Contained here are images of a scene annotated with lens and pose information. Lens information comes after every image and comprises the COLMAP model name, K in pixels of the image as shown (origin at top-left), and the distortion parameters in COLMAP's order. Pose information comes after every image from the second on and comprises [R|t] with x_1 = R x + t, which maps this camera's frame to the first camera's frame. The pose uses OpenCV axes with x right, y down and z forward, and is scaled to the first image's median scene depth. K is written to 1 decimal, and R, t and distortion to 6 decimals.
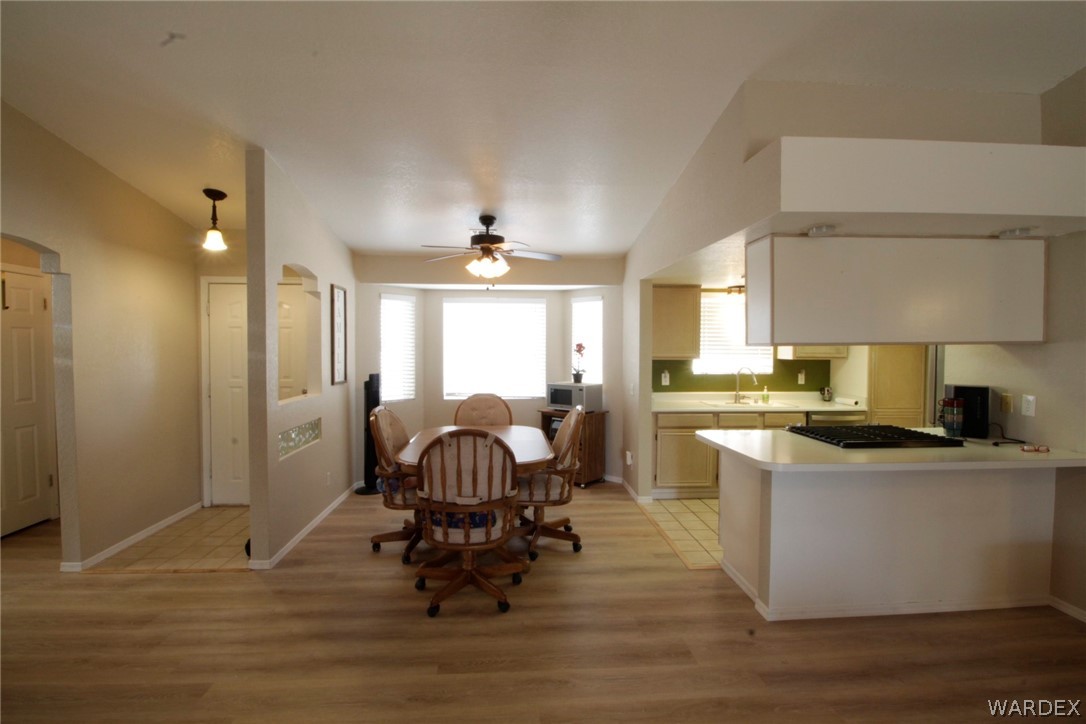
lens RADIAL K [[501.2, 0, 550.3], [0, 501.2, 359.5], [0, 0, 1]] dist [-0.005576, -0.002960]
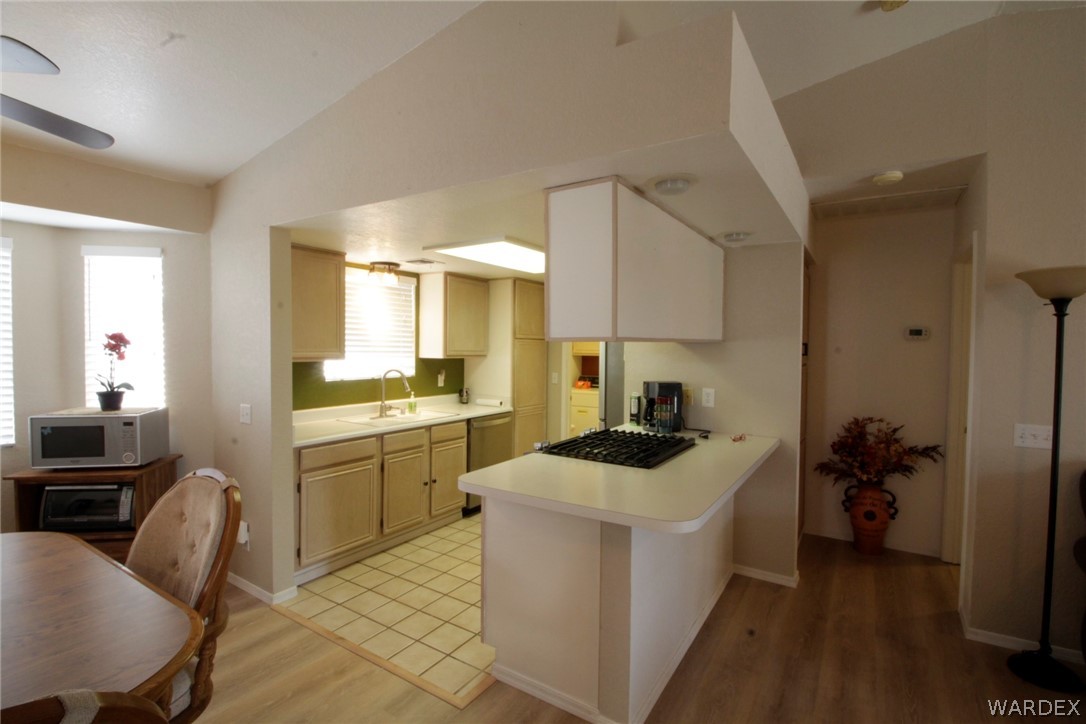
lens RADIAL K [[501.2, 0, 543.4], [0, 501.2, 357.0], [0, 0, 1]] dist [-0.005576, -0.002960]
pose [[0.607664, -0.012675, 0.794093, -0.085611], [0.012408, 0.999902, 0.006466, -0.005802], [-0.794097, 0.005924, 0.607762, 0.348673]]
